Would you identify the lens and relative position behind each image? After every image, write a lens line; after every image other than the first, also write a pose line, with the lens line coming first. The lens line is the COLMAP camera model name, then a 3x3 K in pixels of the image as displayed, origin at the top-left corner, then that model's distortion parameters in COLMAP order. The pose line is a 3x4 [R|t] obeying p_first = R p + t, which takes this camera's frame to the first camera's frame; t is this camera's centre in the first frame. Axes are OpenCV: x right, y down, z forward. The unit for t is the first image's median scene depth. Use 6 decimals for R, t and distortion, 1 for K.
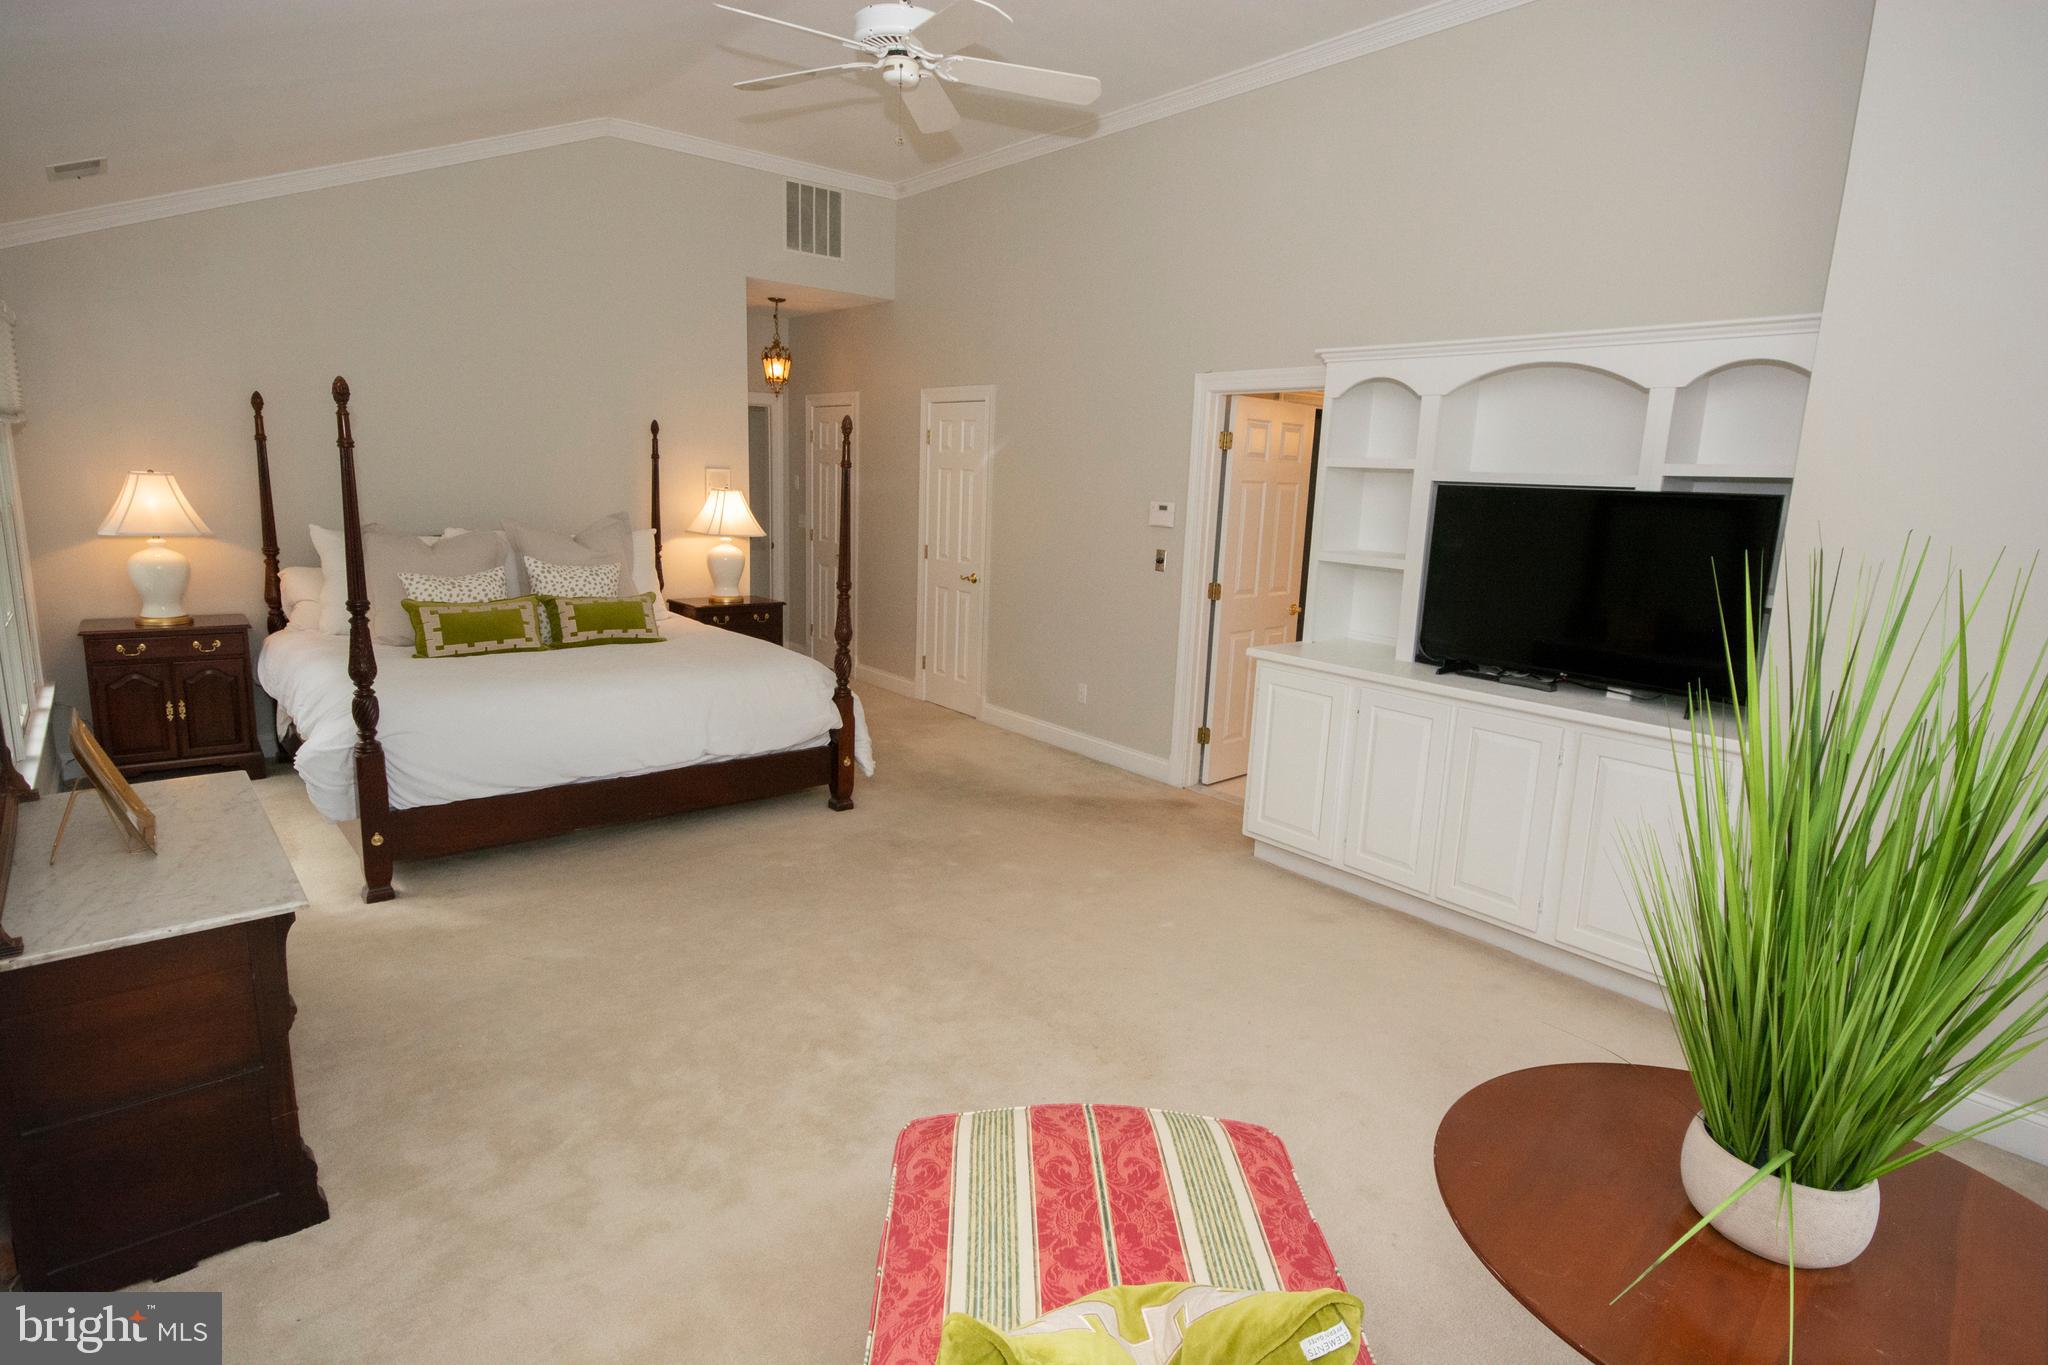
lens RADIAL K [[1088.6, 0, 1014.3], [0, 1088.6, 682.3], [0, 0, 1]] dist [0.016568, -0.000128]
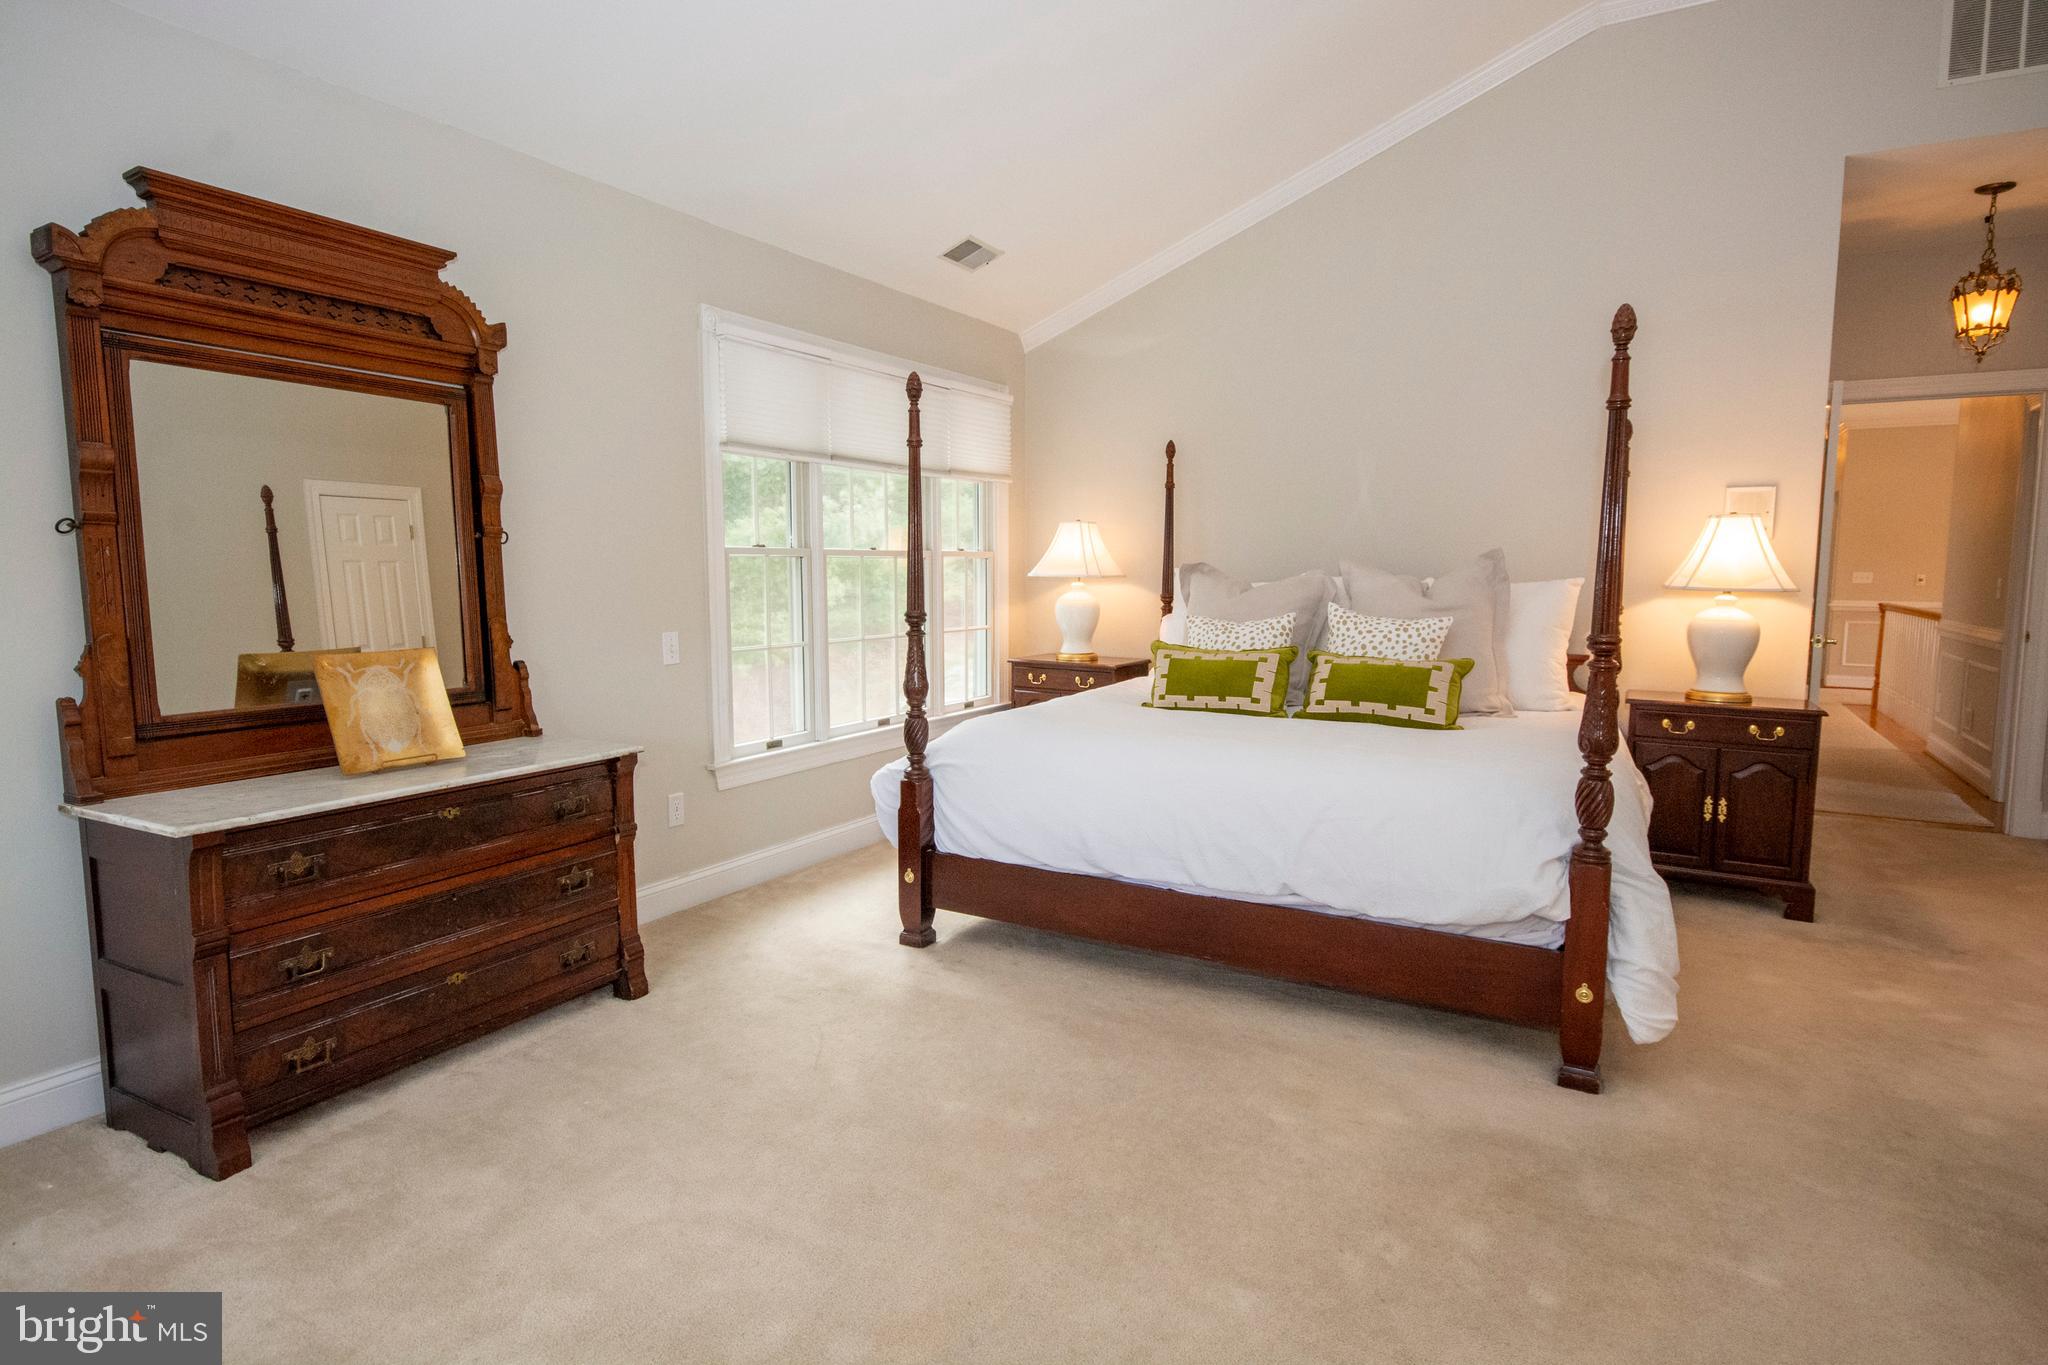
lens RADIAL K [[1088.6, 0, 1017.5], [0, 1088.6, 675.4], [0, 0, 1]] dist [0.016568, -0.000128]
pose [[0.357598, 0.061492, -0.931849, 0.216474], [-0.172709, 0.984972, -0.001280, -0.026215], [0.917766, 0.161397, 0.362845, 0.556215]]
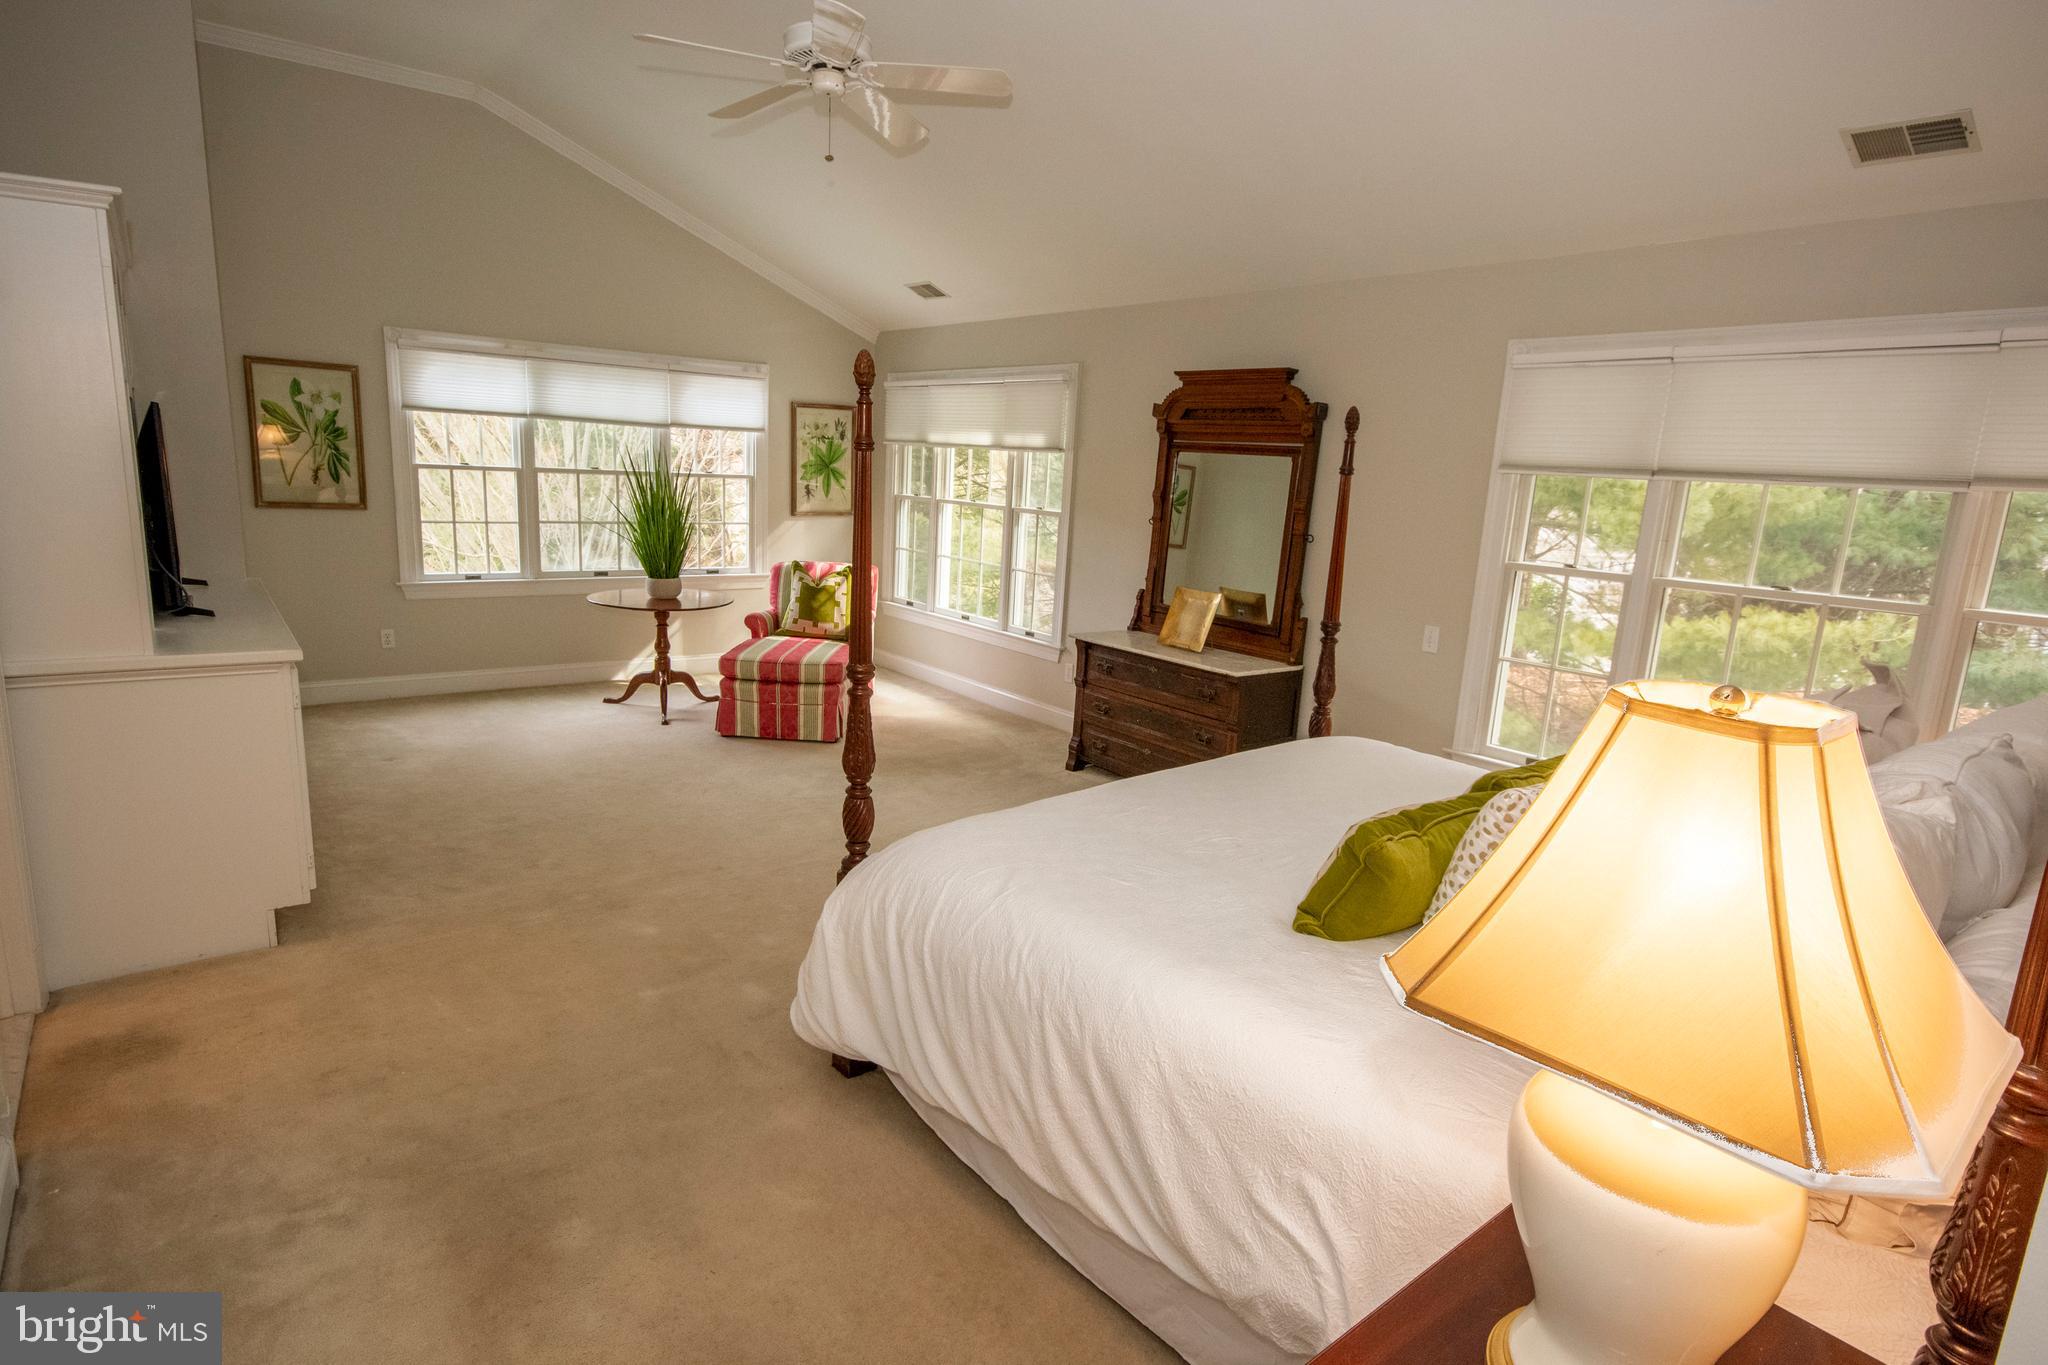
lens RADIAL K [[1088.6, 0, 1023.8], [0, 1088.6, 689.7], [0, 0, 1]] dist [0.016568, -0.000128]
pose [[-0.996202, -0.086444, -0.010411, -0.217383], [-0.083553, 0.915481, 0.393591, -0.290705], [-0.024492, 0.392966, -0.919227, 1.451724]]
